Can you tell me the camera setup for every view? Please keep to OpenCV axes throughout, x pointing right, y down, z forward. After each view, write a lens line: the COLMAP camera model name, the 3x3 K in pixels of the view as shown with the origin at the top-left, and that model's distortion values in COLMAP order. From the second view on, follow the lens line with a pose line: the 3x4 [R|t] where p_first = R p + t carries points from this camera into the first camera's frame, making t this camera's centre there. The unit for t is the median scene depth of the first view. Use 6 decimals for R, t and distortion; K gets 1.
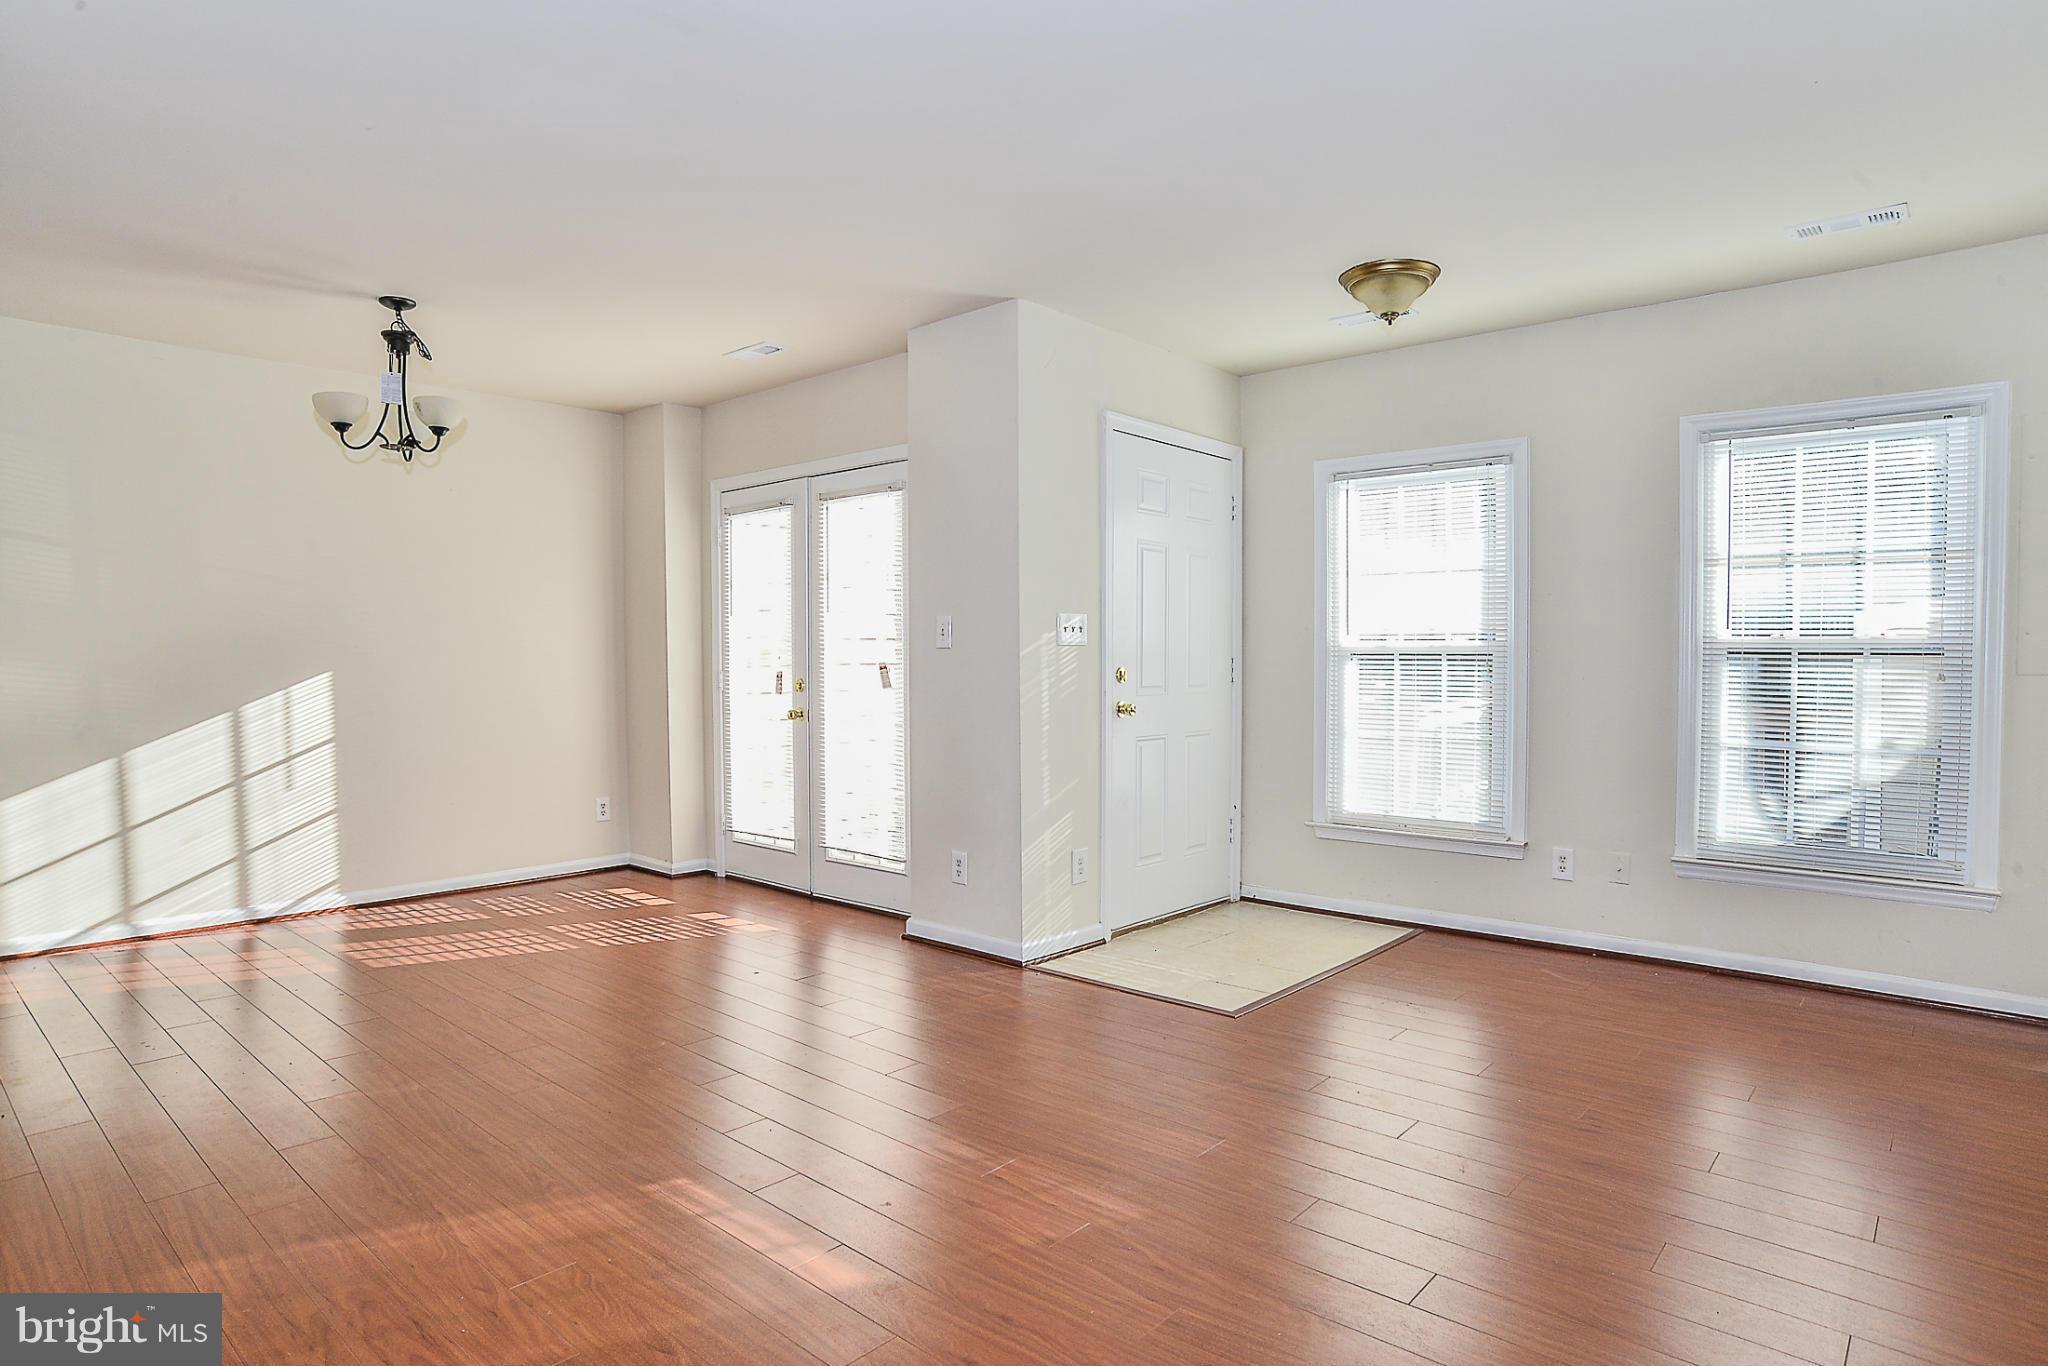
lens RADIAL K [[1098.9, 0, 1029.1], [0, 1098.9, 680.3], [0, 0, 1]] dist [-0.033212, 0.000767]
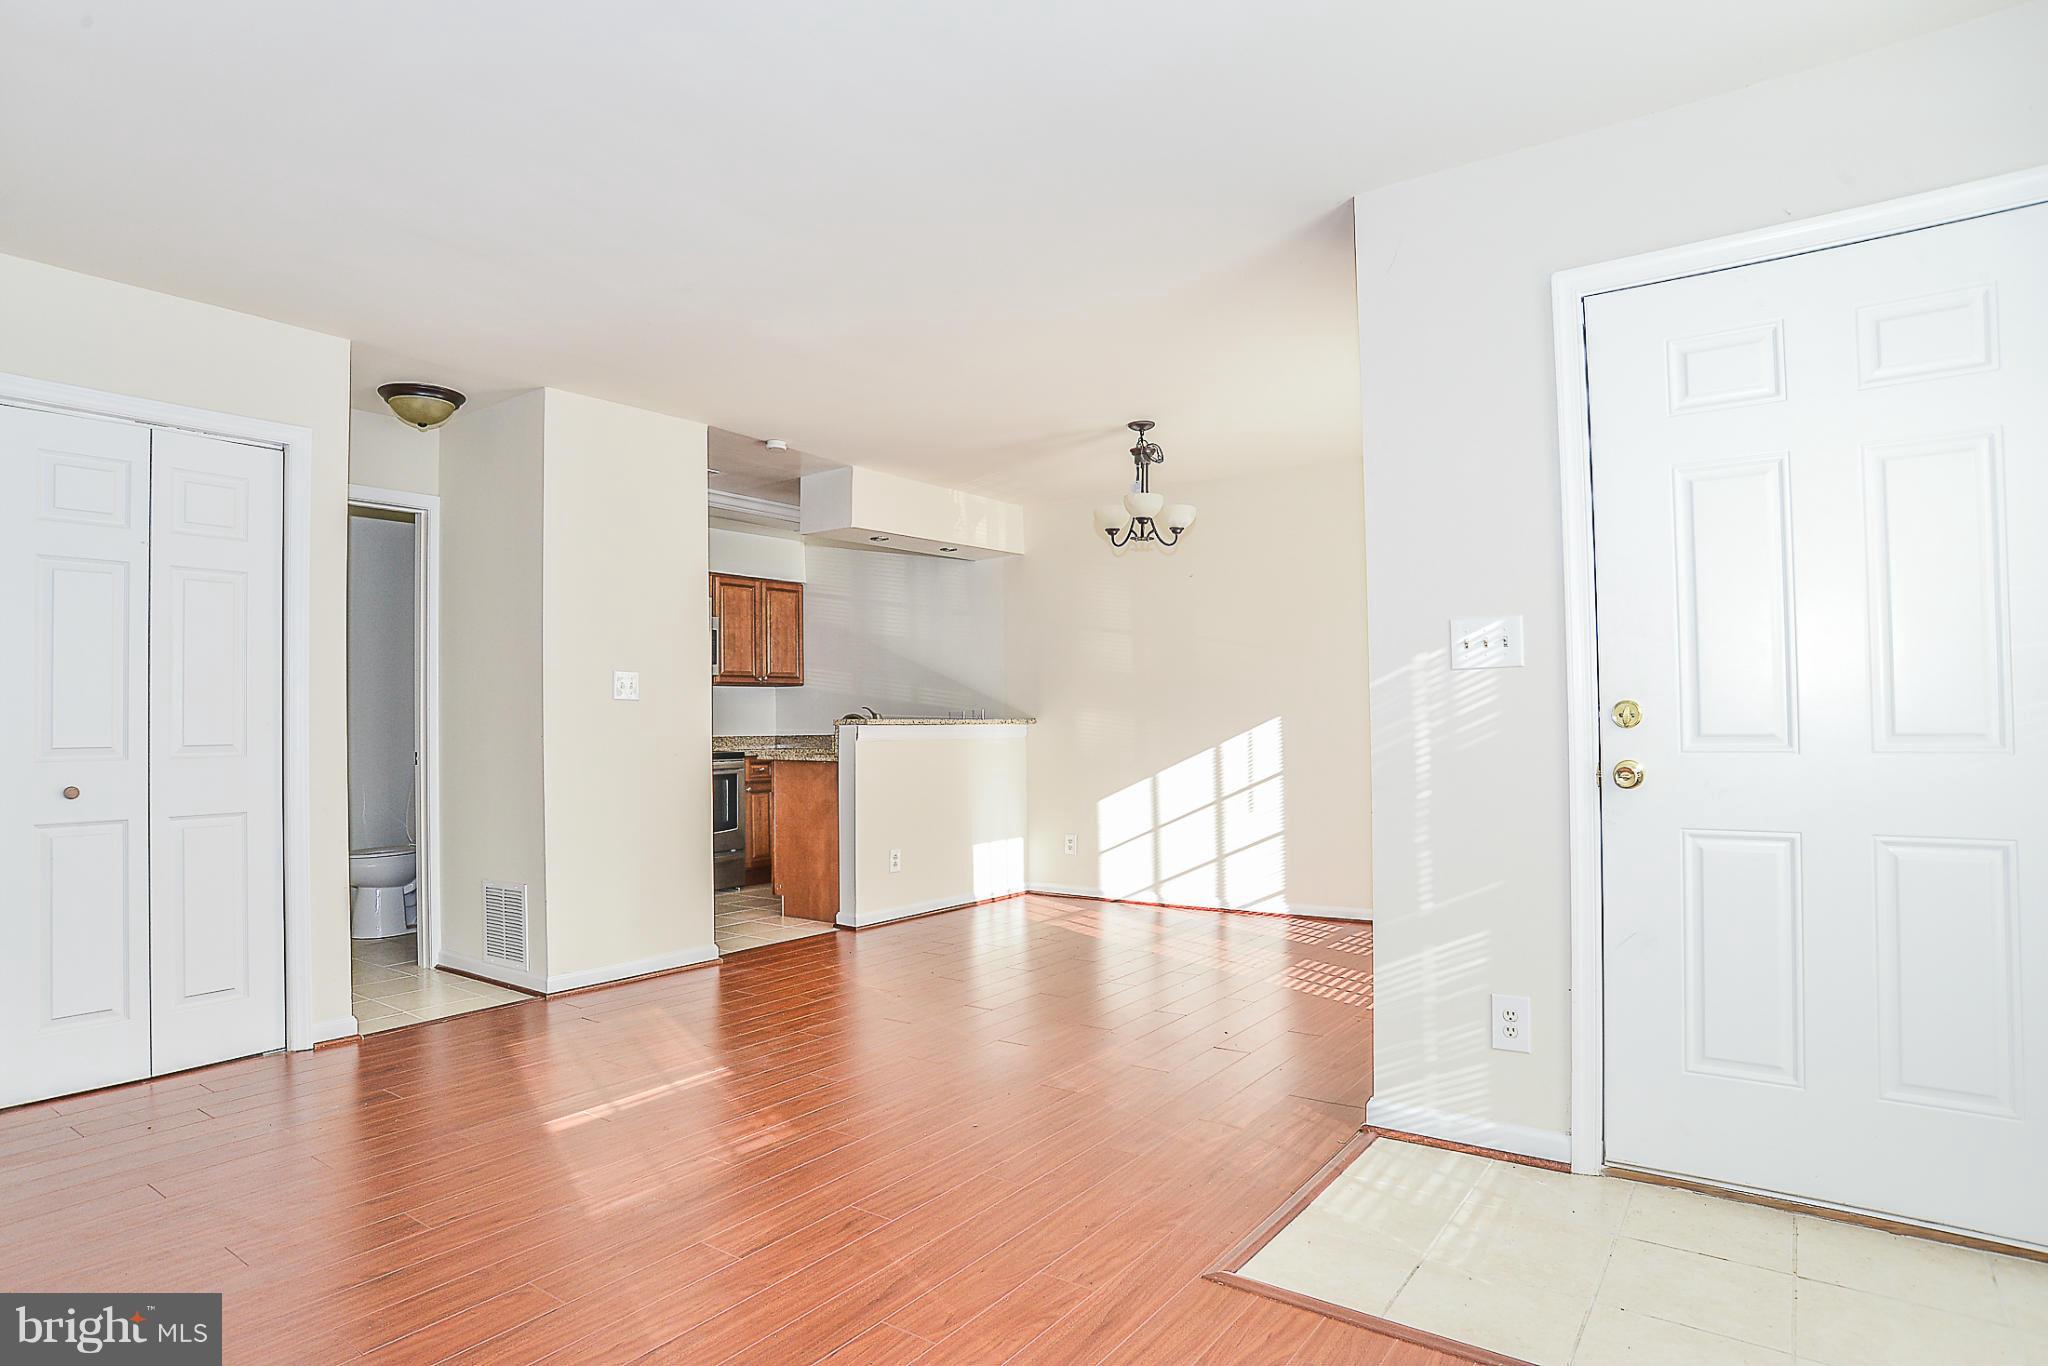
lens RADIAL K [[1098.9, 0, 1019.9], [0, 1098.9, 687.3], [0, 0, 1]] dist [-0.033212, 0.000767]
pose [[0.147562, -0.031224, -0.988560, 0.554417], [-0.008890, 0.999419, -0.032894, 0.002128], [0.989013, 0.013642, 0.147199, 0.567326]]
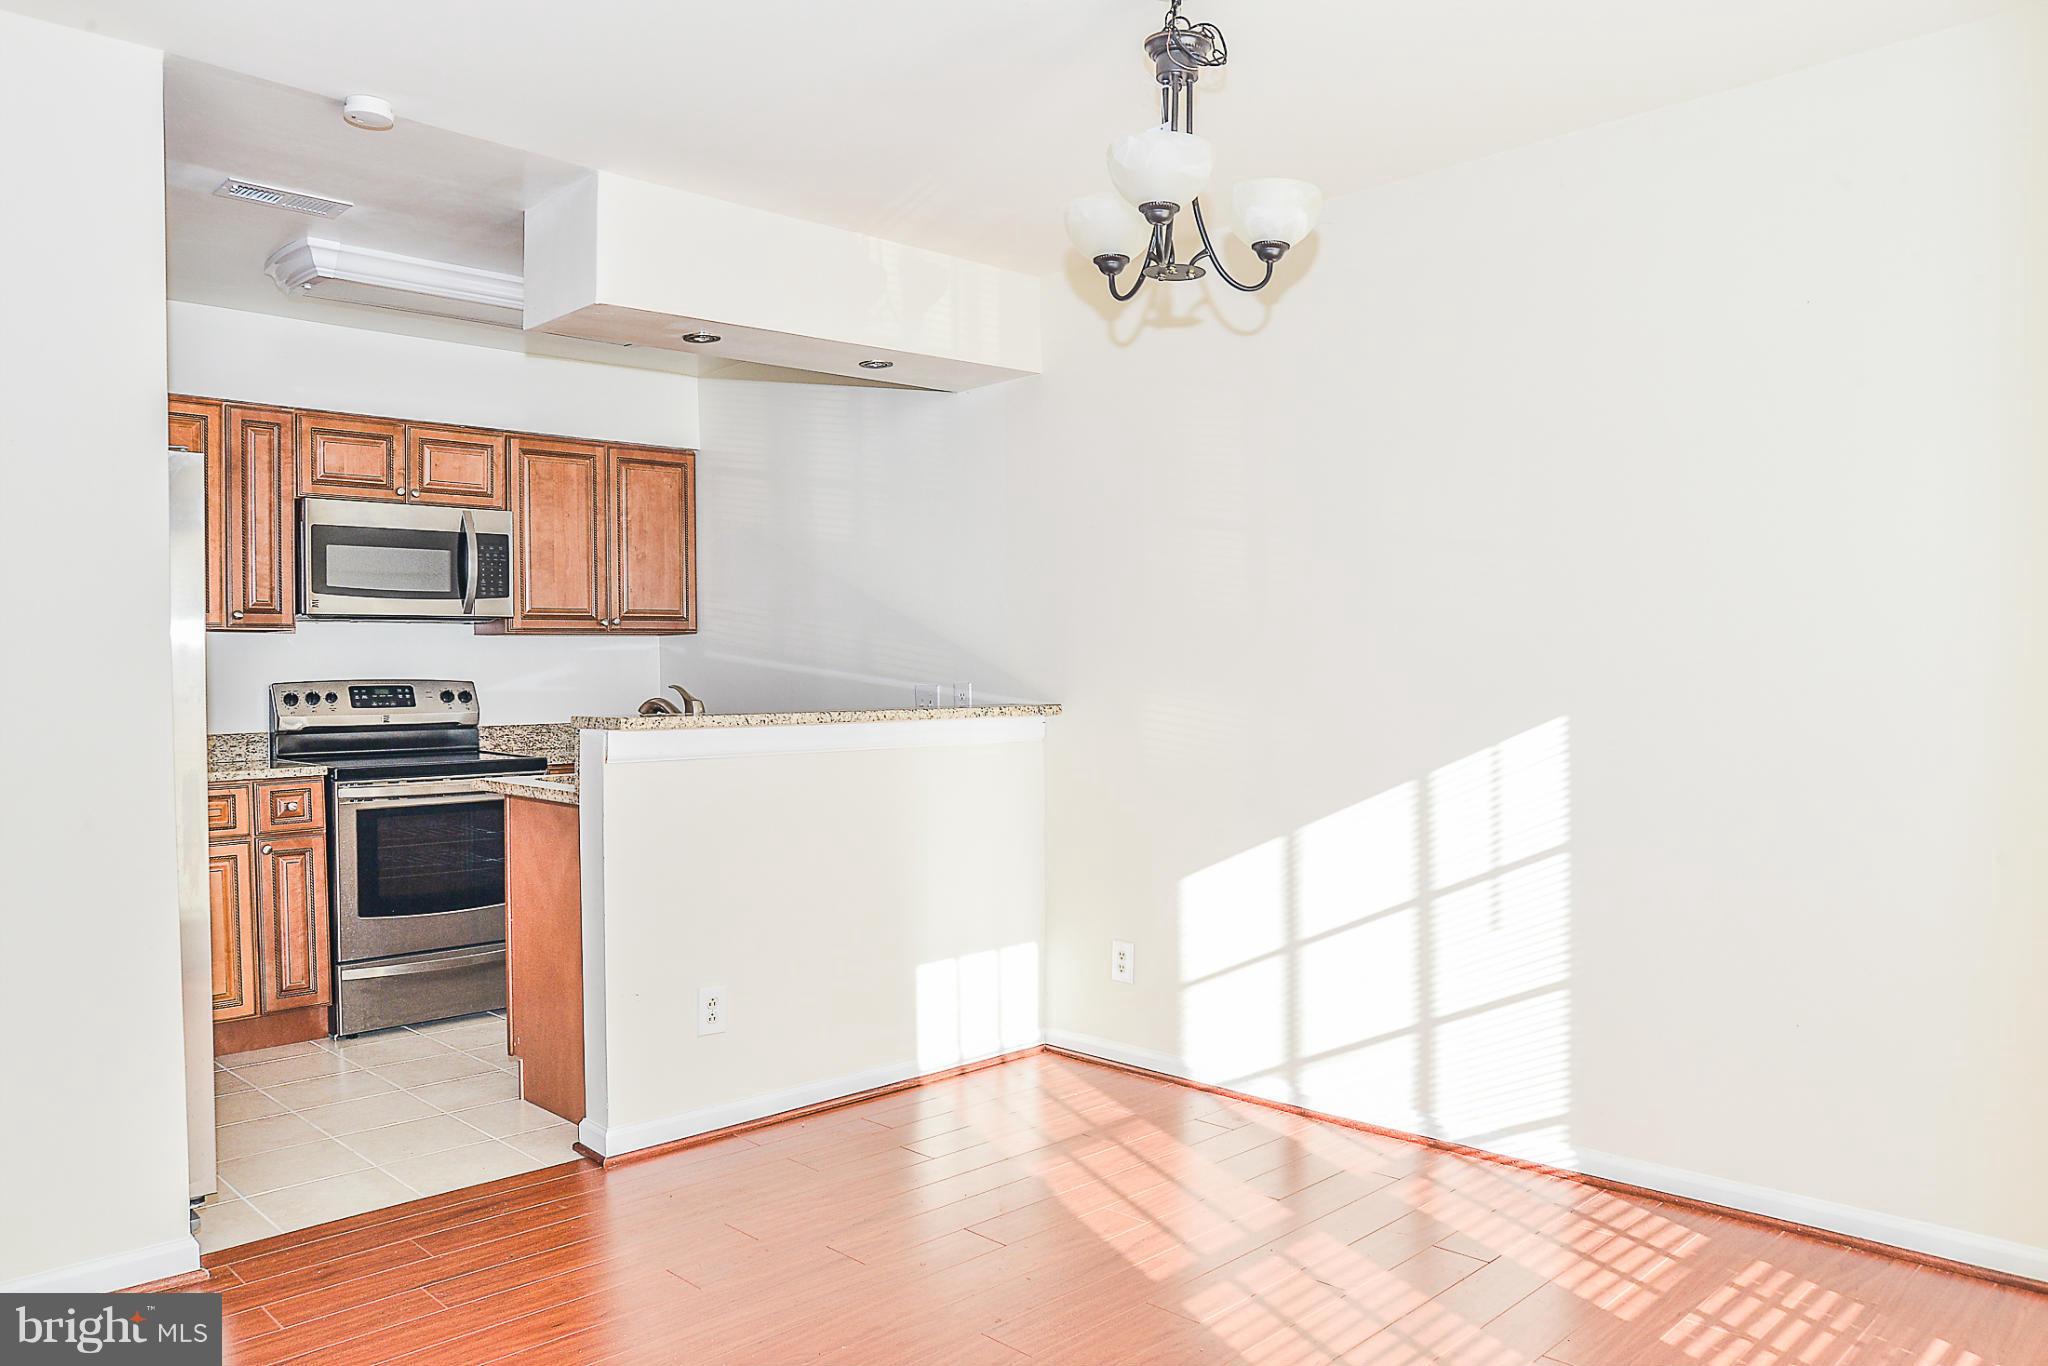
lens RADIAL K [[1444.9, 0, 1013.2], [0, 1444.9, 685.6], [0, 0, 1]] dist [-0.040662, 0.000910]
pose [[-0.022641, 0.016028, -0.999615, 0.056489], [-0.012297, 0.999791, 0.016310, -0.033037], [0.999668, 0.012662, -0.022439, 0.796685]]
